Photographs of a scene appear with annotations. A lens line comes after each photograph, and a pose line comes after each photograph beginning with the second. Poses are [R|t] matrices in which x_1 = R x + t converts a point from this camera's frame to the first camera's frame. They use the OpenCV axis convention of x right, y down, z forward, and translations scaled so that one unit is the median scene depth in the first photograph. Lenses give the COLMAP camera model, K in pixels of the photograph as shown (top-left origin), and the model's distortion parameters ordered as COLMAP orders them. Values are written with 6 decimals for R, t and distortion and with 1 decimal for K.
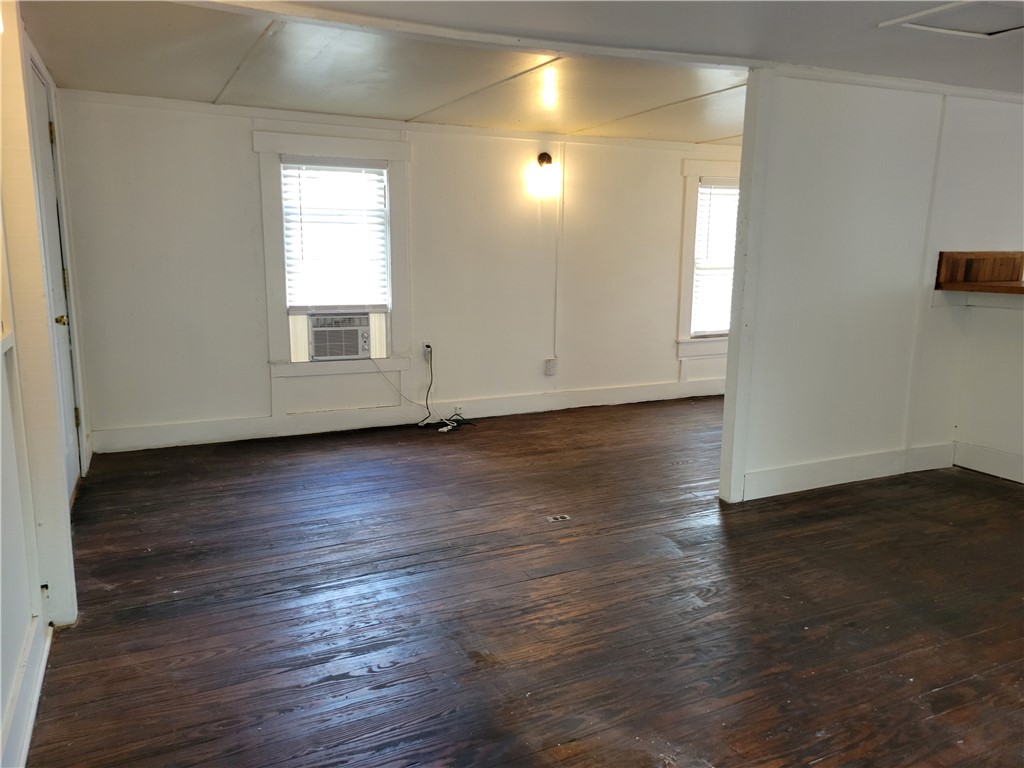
lens RADIAL K [[775.5, 0, 510.1], [0, 775.5, 384.4], [0, 0, 1]] dist [0.034286, -0.005167]
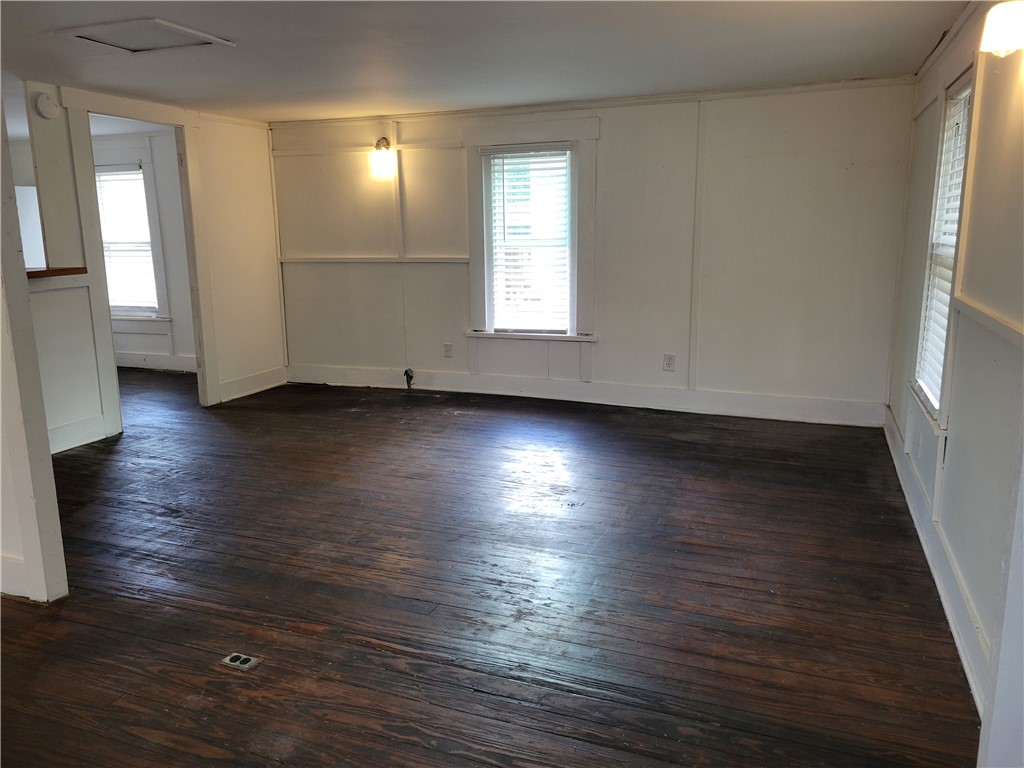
lens RADIAL K [[775.5, 0, 509.8], [0, 775.5, 384.4], [0, 0, 1]] dist [0.034286, -0.005167]
pose [[-0.694010, -0.145047, 0.705203, -0.699181], [0.132571, 0.937002, 0.323190, -0.300565], [-0.707654, 0.317787, -0.631060, 1.593745]]
